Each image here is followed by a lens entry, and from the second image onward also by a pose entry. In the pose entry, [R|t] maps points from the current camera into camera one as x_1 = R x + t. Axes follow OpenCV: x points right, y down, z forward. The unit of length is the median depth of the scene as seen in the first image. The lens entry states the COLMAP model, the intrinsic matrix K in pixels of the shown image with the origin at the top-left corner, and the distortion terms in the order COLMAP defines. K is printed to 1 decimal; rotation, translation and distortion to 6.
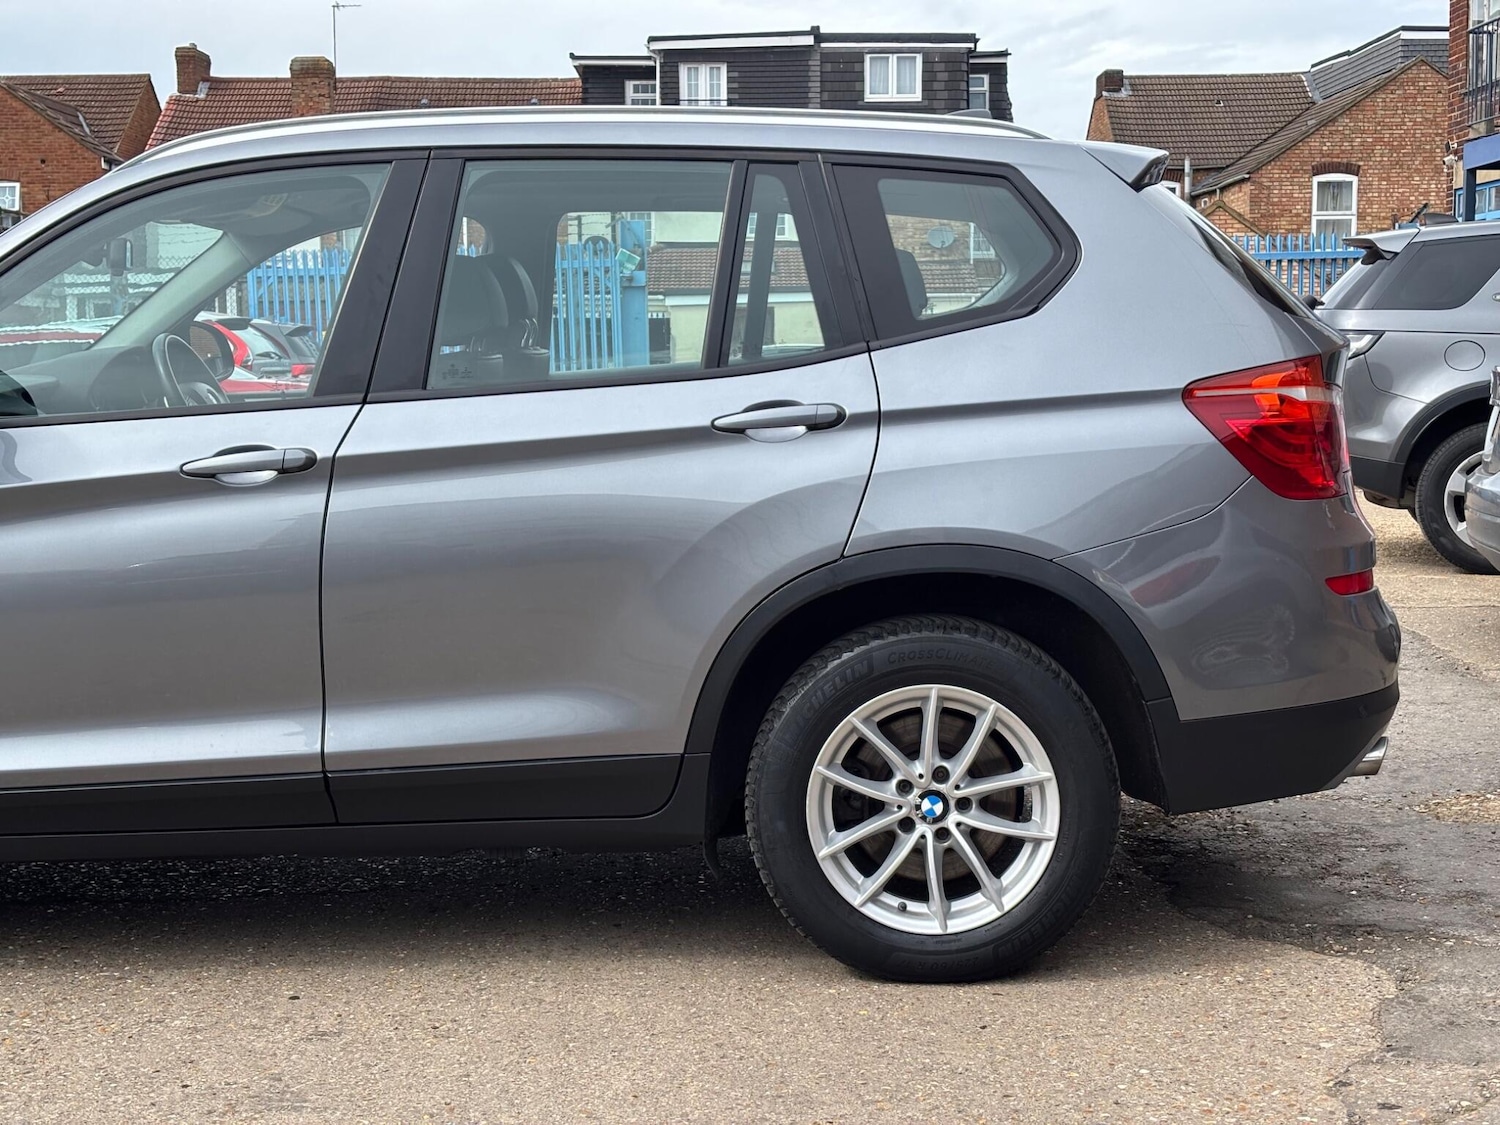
lens RADIAL K [[2283.7, 0, 762.7], [0, 2283.7, 579.1], [0, 0, 1]] dist [0.277745, -1.136352]
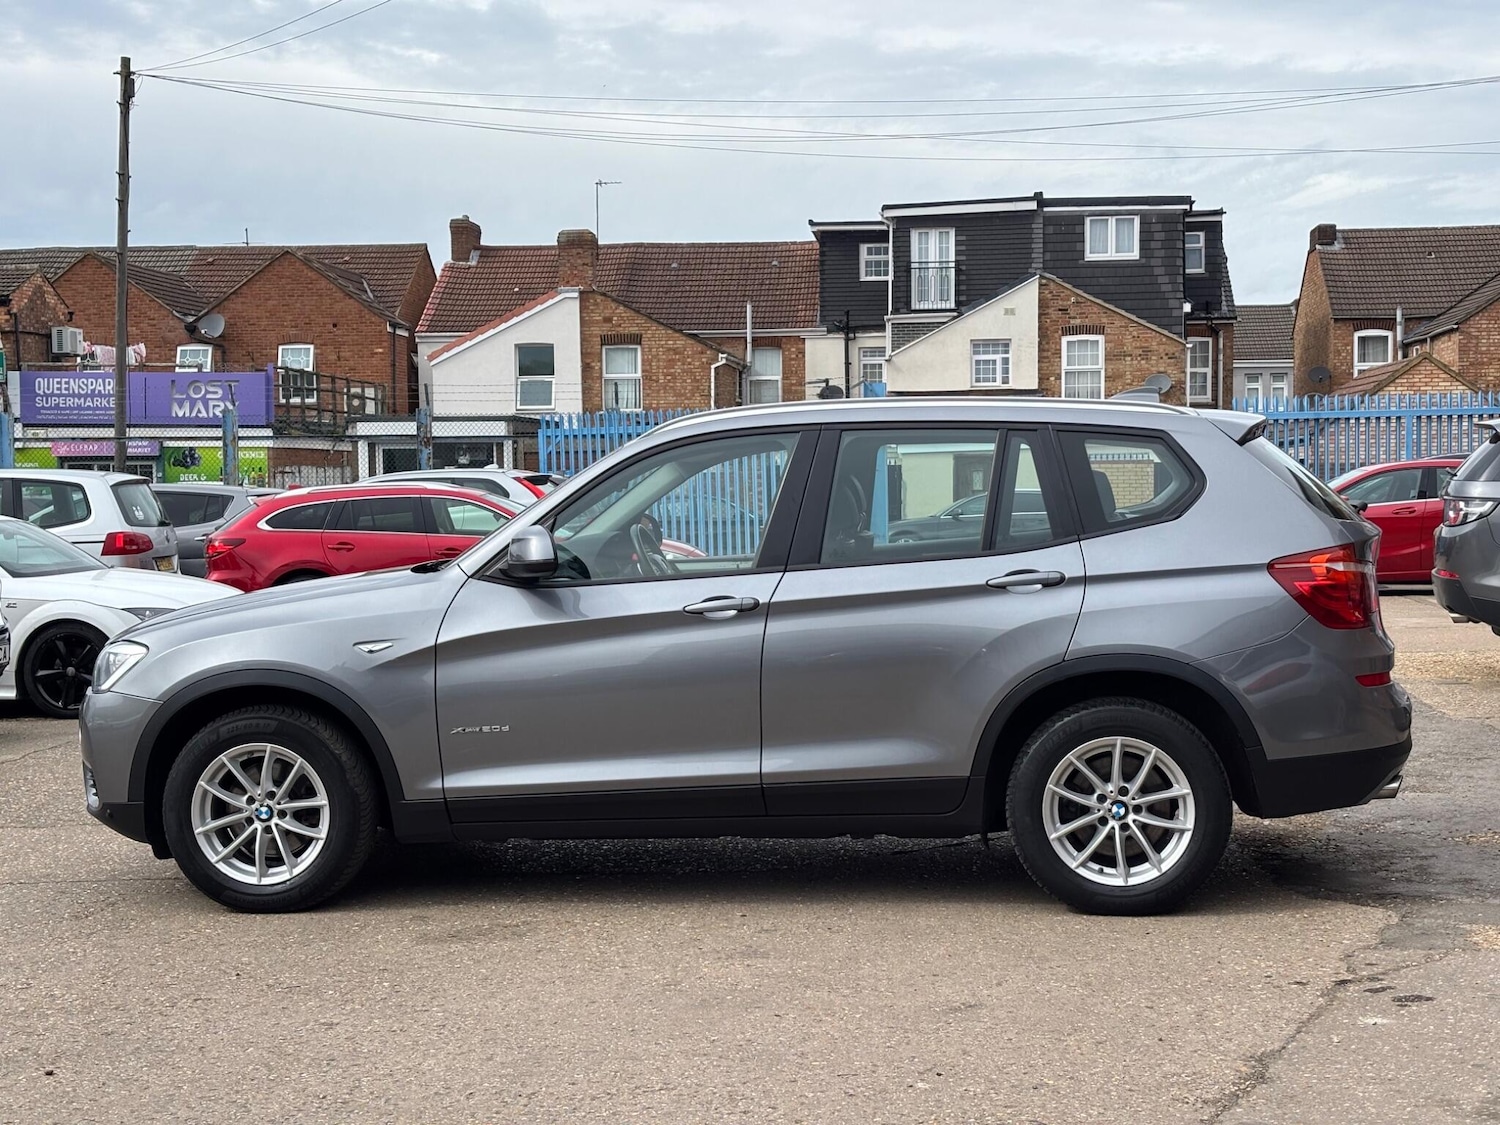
lens RADIAL K [[2283.7, 0, 762.7], [0, 2283.7, 579.1], [0, 0, 1]] dist [0.277745, -1.136352]
pose [[0.995428, 0.001038, -0.095508, -0.023379], [-0.006585, 0.998308, -0.057777, 0.027330], [0.095286, 0.058142, 0.993751, -0.671487]]
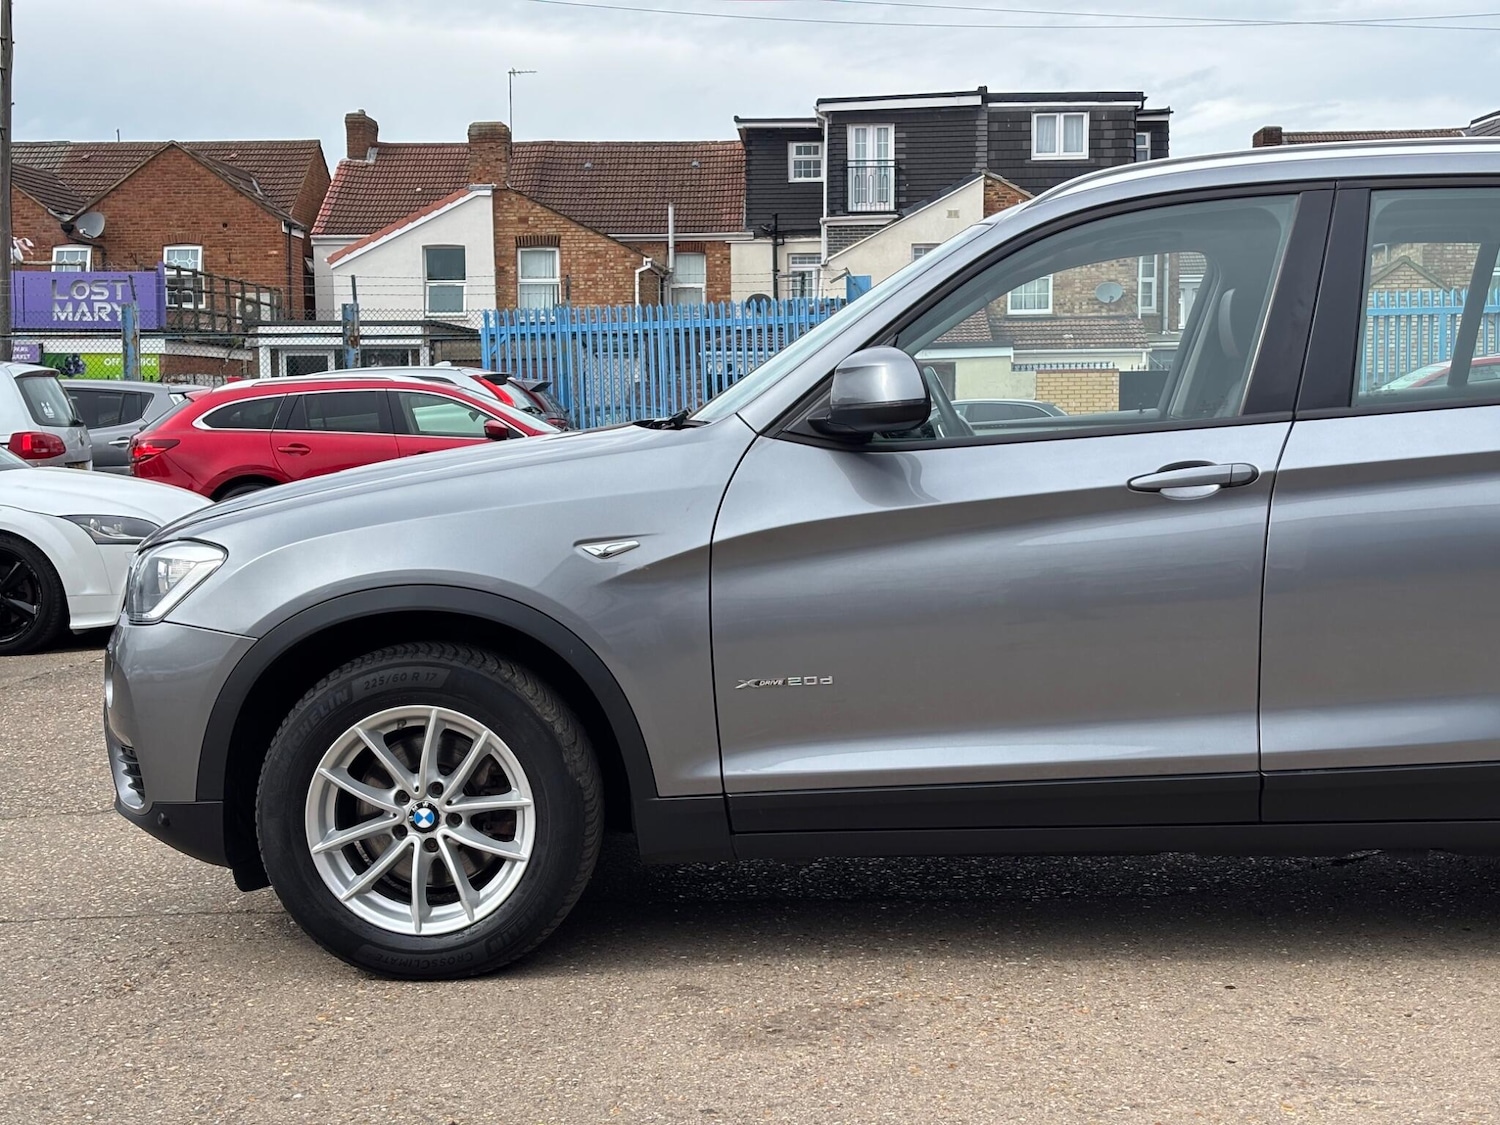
lens RADIAL K [[2283.7, 0, 762.7], [0, 2283.7, 579.1], [0, 0, 1]] dist [0.277745, -1.136352]
pose [[0.999242, 0.000321, -0.038920, -0.350464], [-0.001336, 0.999659, -0.026071, 0.022196], [0.038898, 0.026103, 0.998902, -0.056580]]
